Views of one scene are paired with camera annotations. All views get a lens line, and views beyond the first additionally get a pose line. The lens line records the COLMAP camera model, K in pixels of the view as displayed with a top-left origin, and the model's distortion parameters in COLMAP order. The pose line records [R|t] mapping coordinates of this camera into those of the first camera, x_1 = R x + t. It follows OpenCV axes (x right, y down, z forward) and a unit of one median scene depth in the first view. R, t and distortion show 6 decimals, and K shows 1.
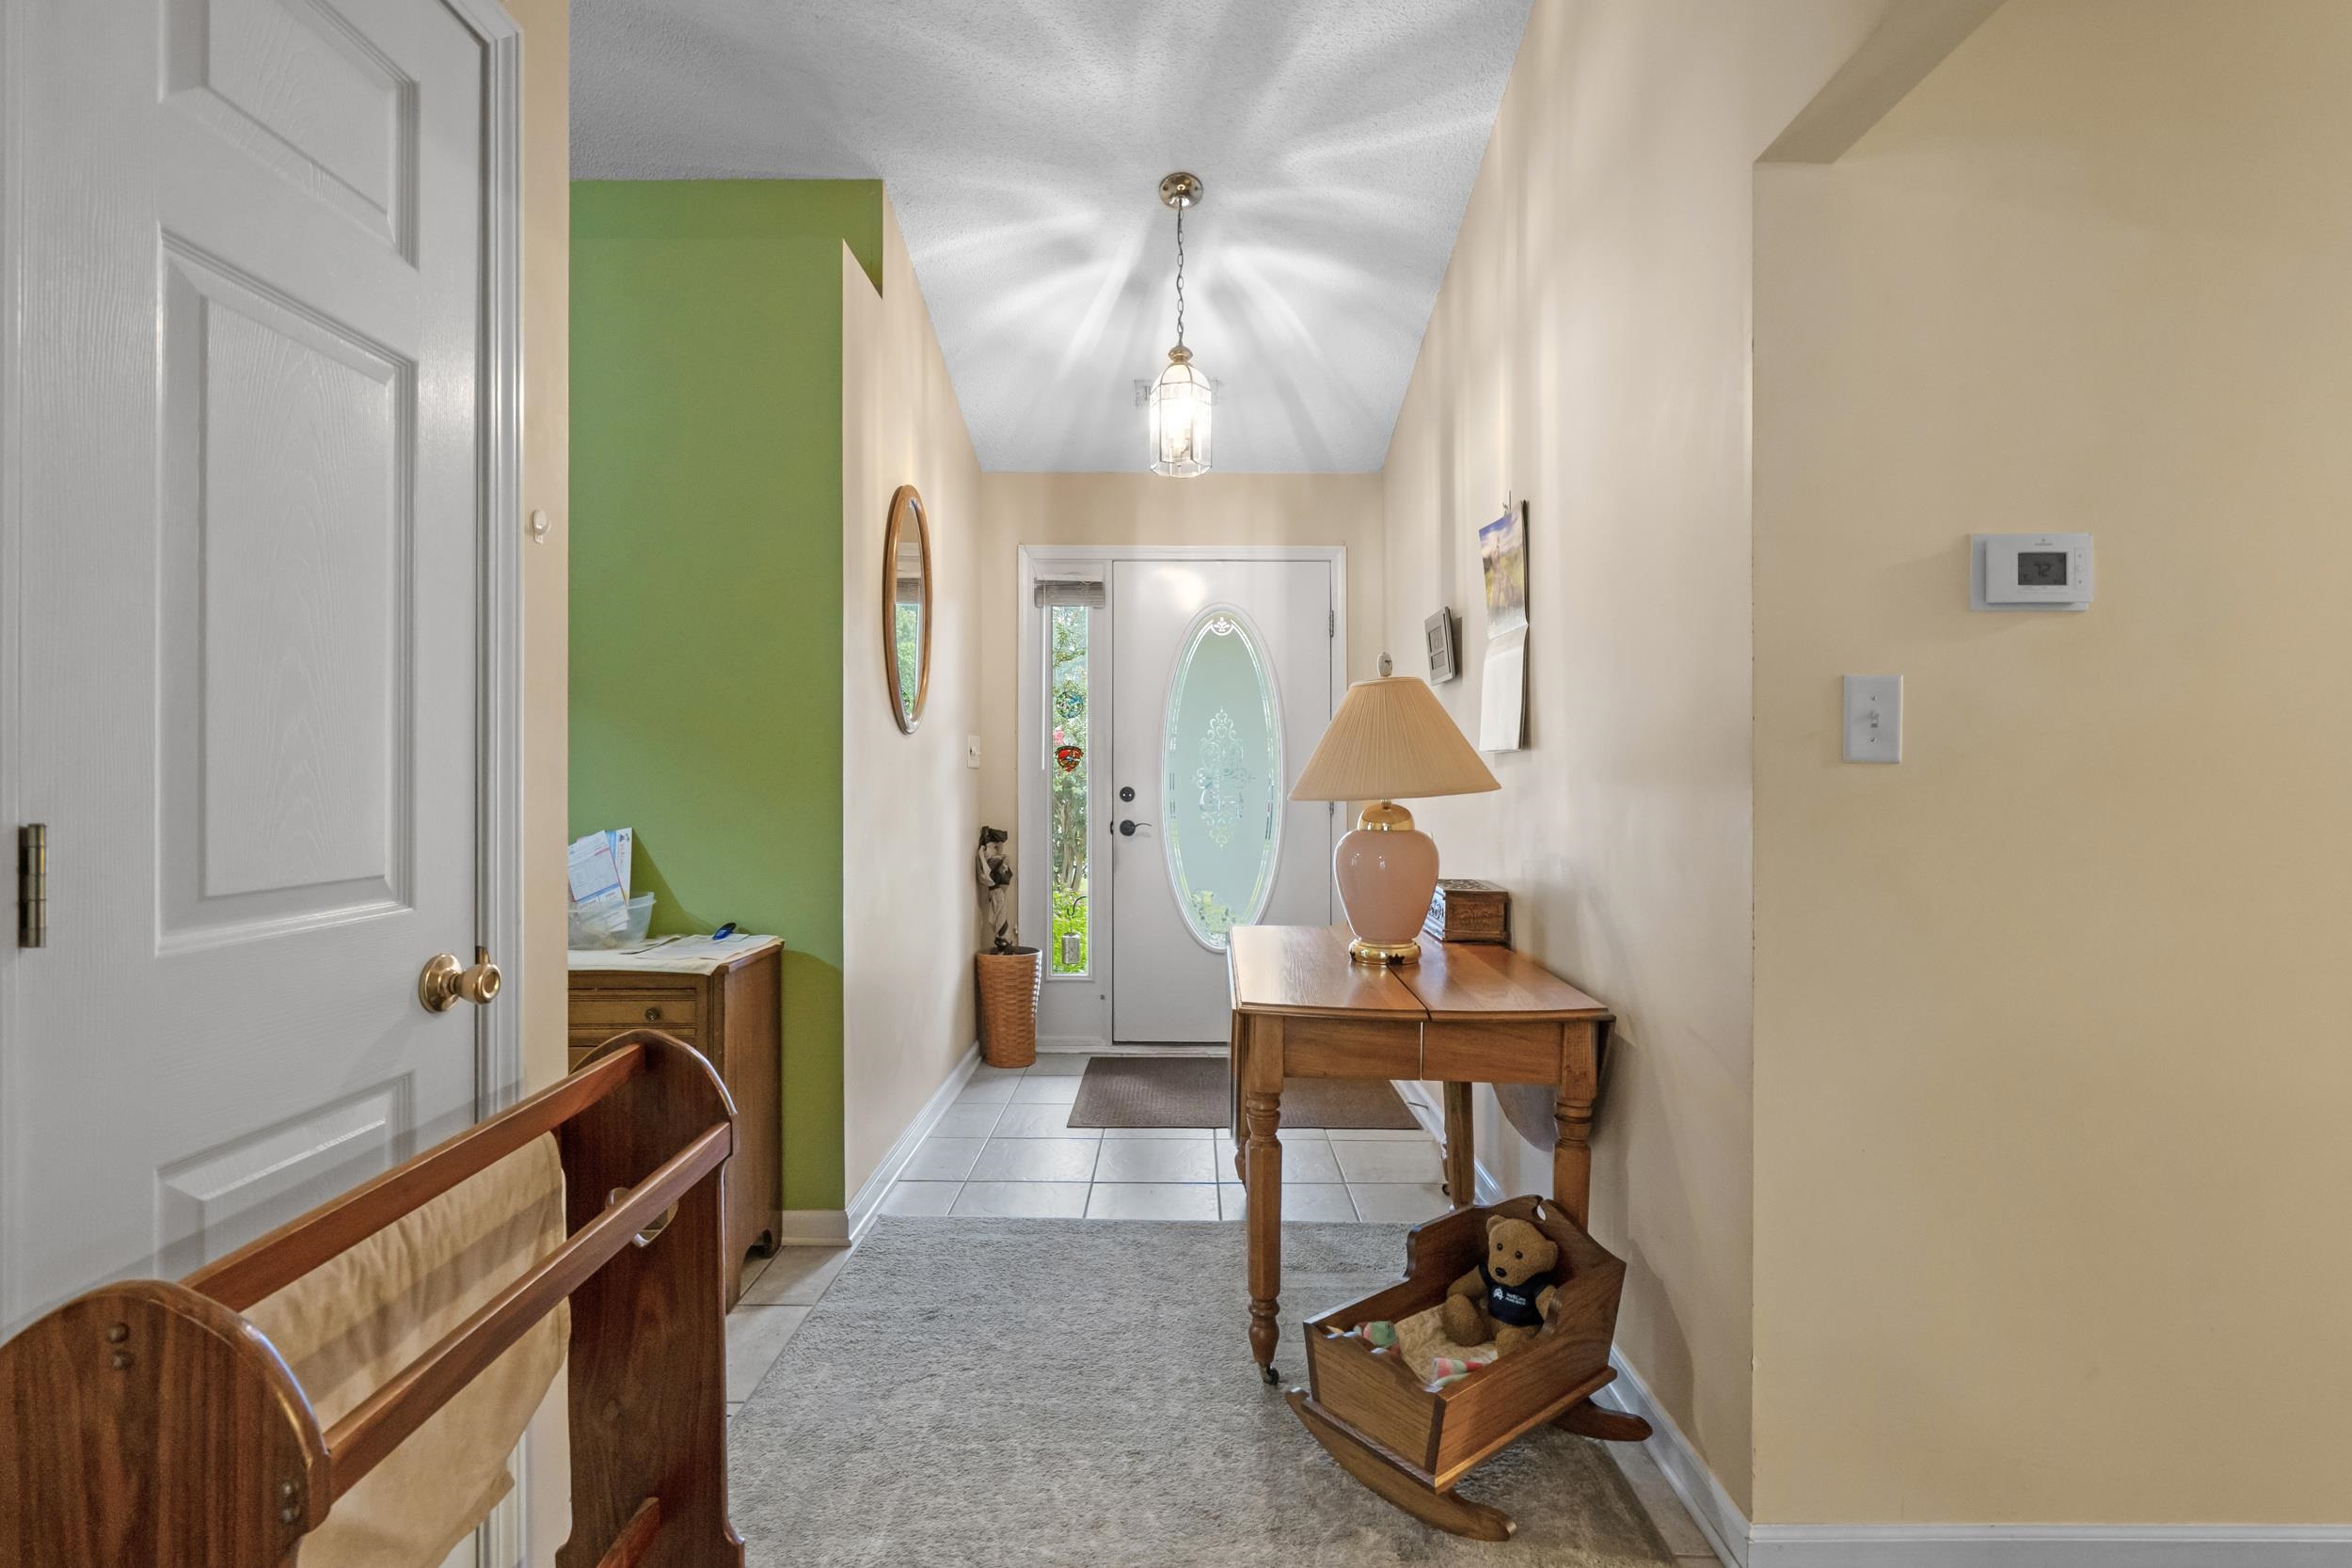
lens RADIAL K [[1074.5, 0, 1179.9], [0, 1074.5, 771.9], [0, 0, 1]] dist [-0.003688, 0.001467]
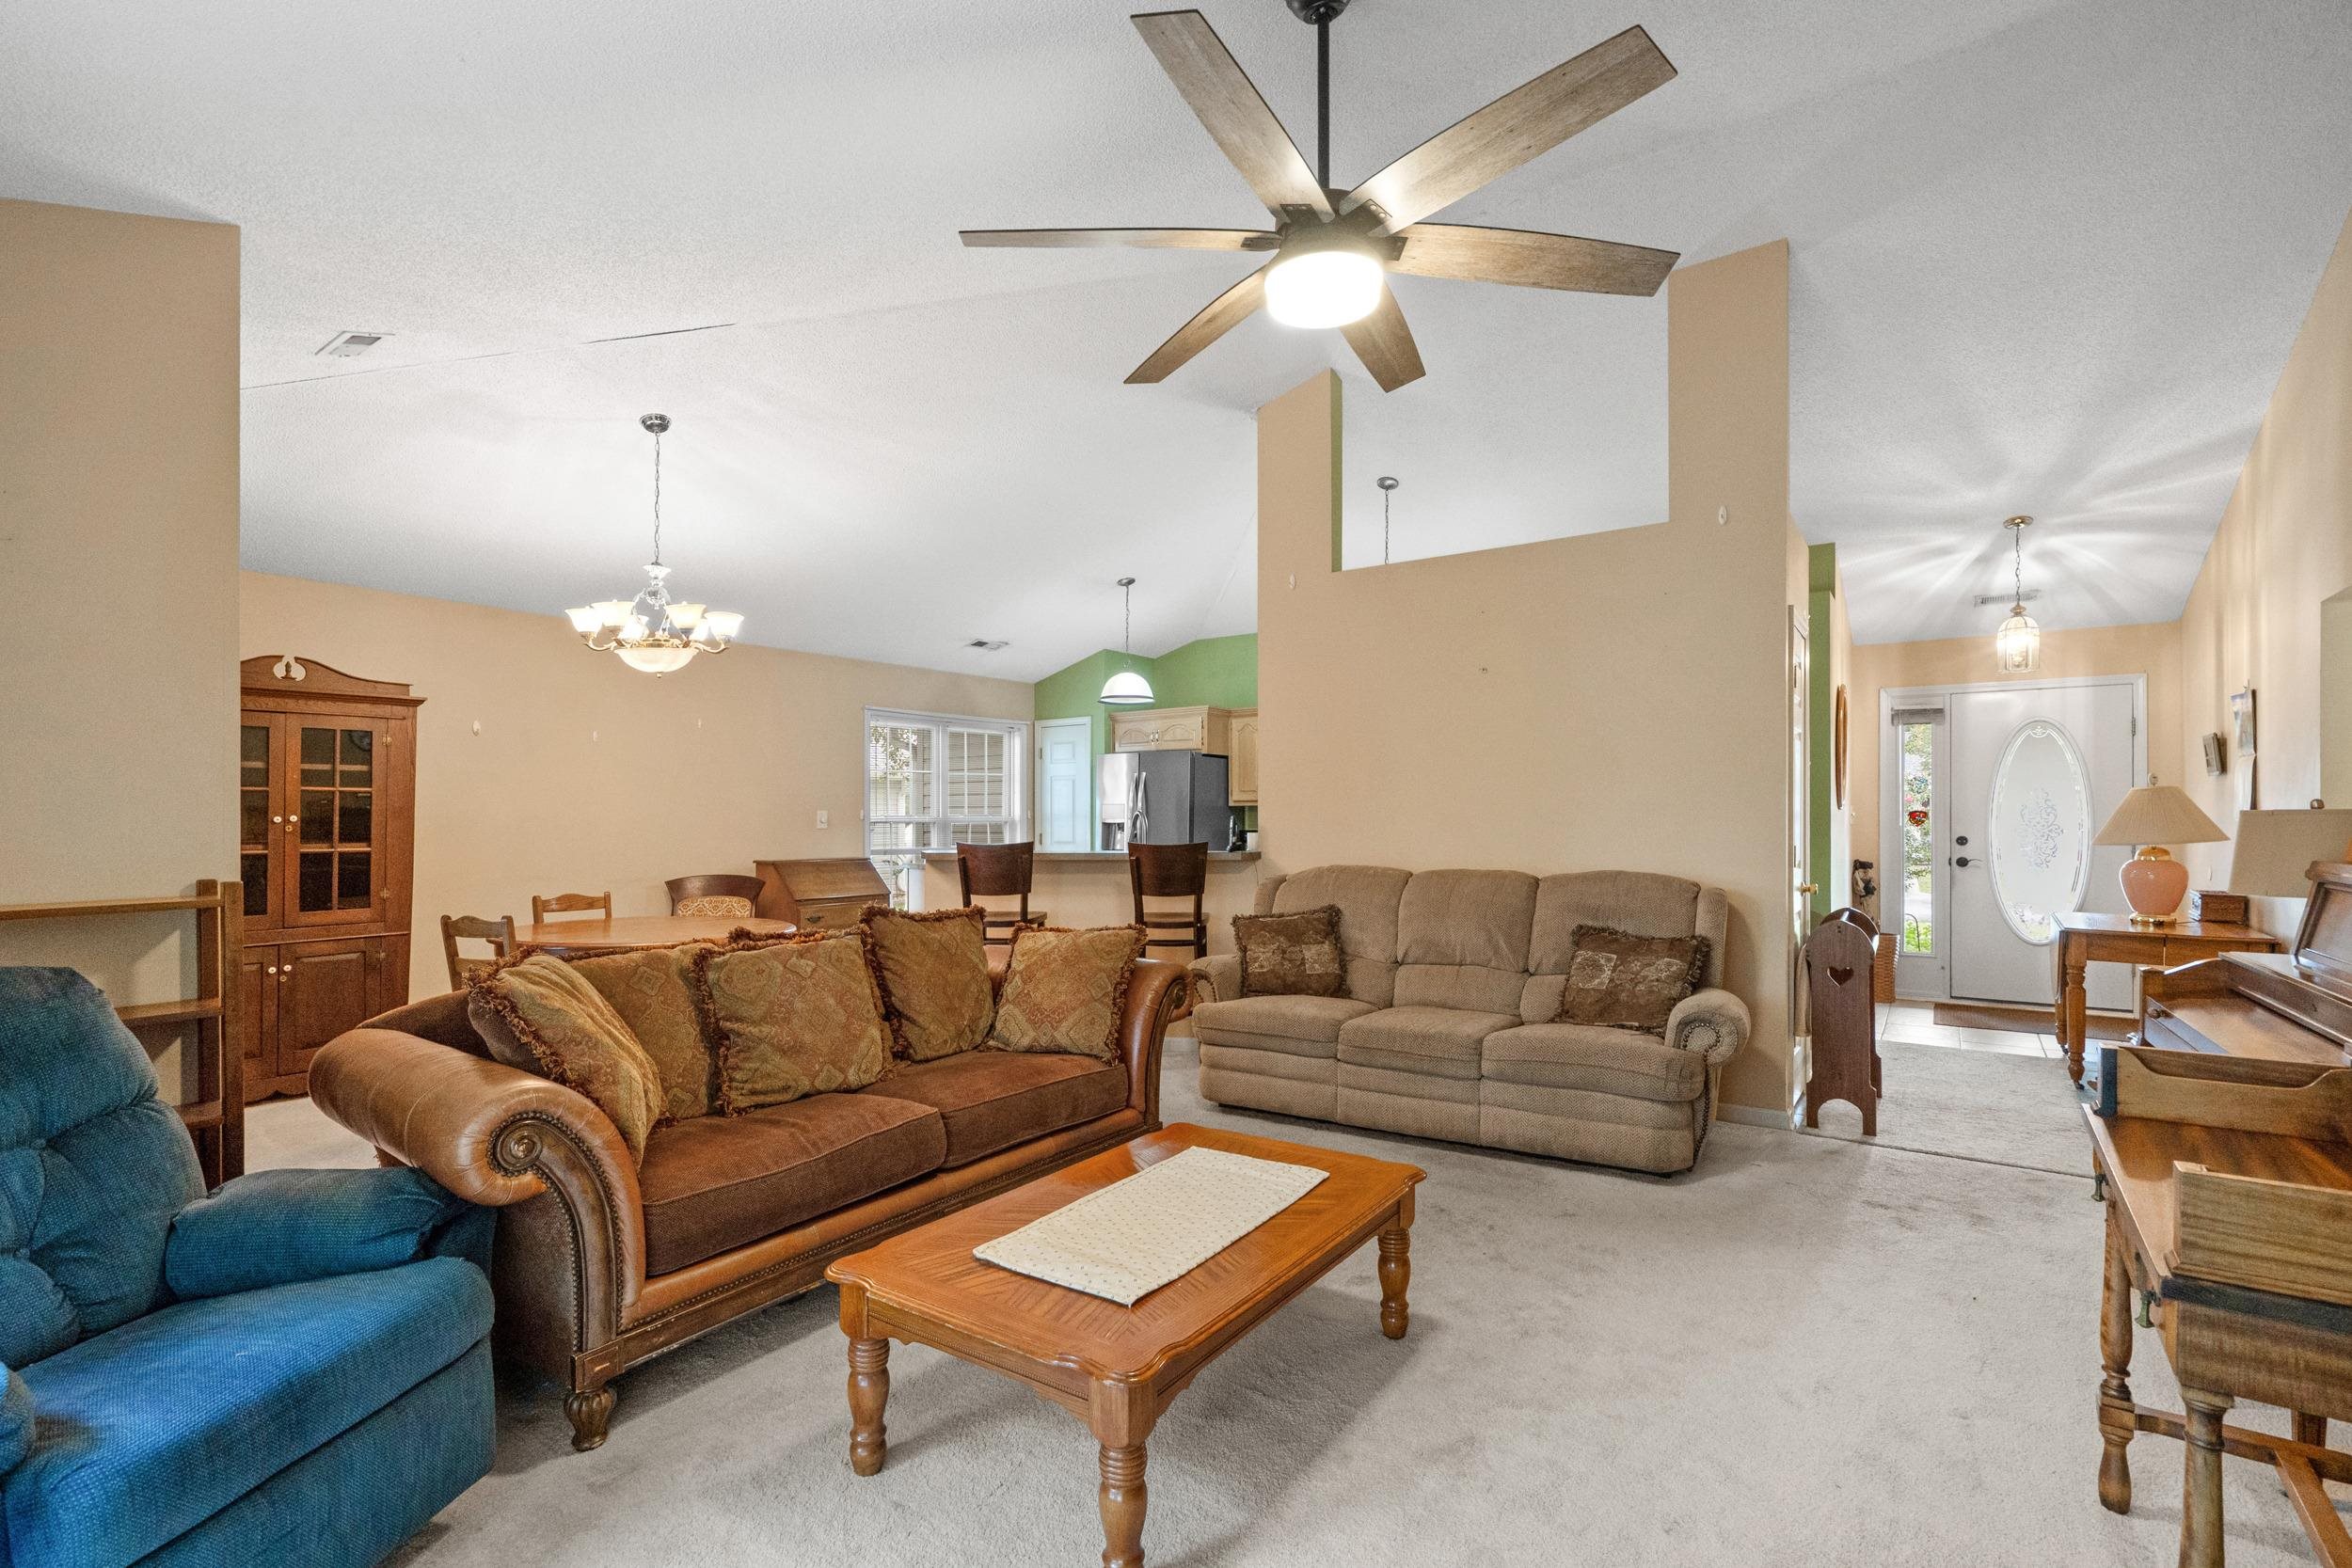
lens RADIAL K [[1068.2, 0, 1180.7], [0, 1068.2, 817.2], [0, 0, 1]] dist [-0.001379, 0.000166]
pose [[0.816348, -0.001669, -0.577557, -0.092583], [0.002660, 0.999996, 0.000869, -0.021111], [0.577554, -0.002246, 0.816350, -1.089794]]
